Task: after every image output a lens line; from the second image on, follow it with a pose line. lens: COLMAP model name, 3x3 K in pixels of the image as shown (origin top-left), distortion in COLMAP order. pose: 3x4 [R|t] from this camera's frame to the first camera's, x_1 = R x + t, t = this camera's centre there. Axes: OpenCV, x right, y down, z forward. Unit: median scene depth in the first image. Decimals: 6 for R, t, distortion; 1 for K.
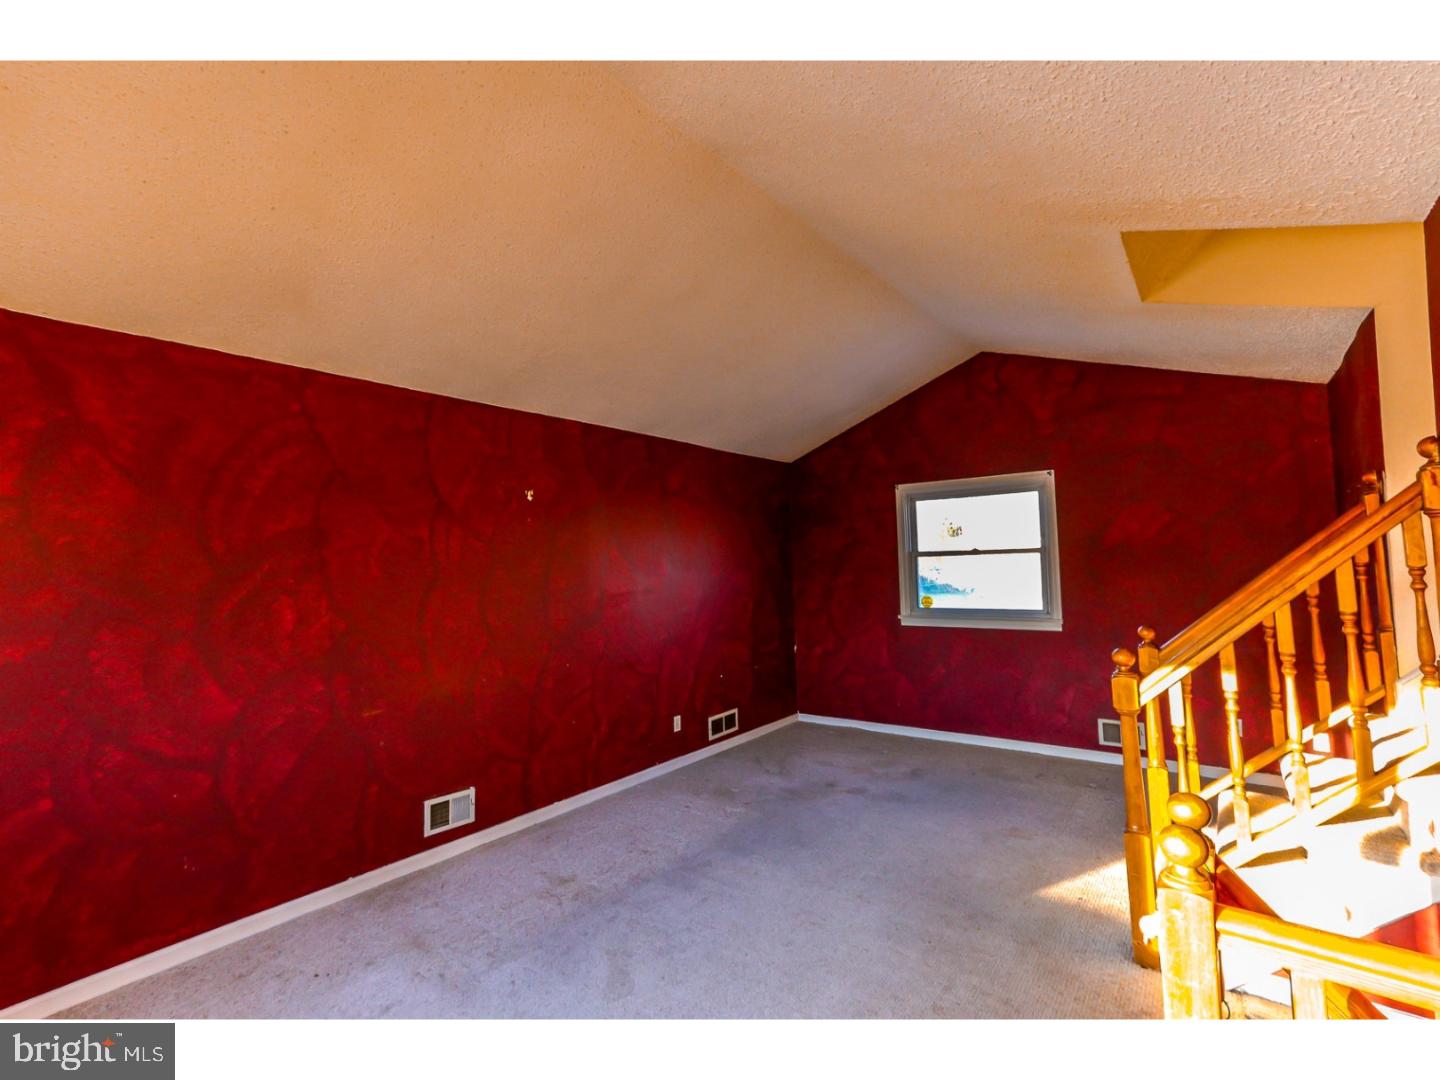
lens RADIAL K [[647.0, 0, 720.0], [0, 647.0, 539.5], [0, 0, 1]] dist [-0.018191, 0.010028]
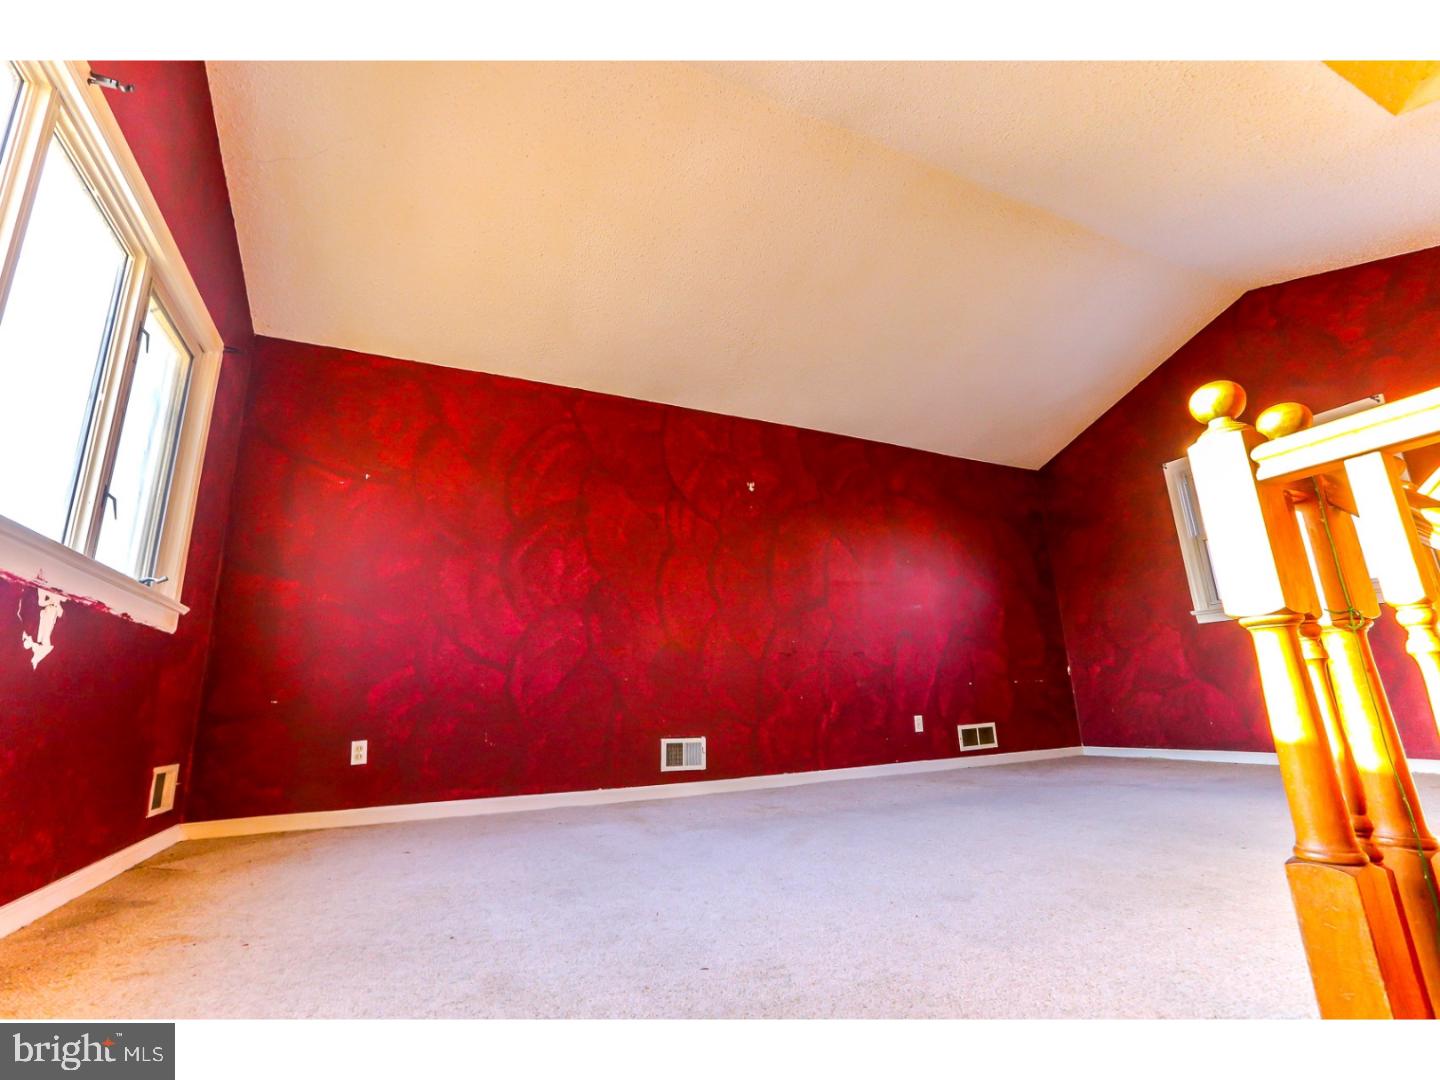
lens RADIAL K [[647.0, 0, 726.3], [0, 647.0, 536.6], [0, 0, 1]] dist [-0.018191, 0.010028]
pose [[0.900705, -0.112817, -0.419527, 0.123638], [0.029633, 0.979398, -0.199756, 0.223789], [0.433419, 0.167490, 0.885491, -0.011807]]
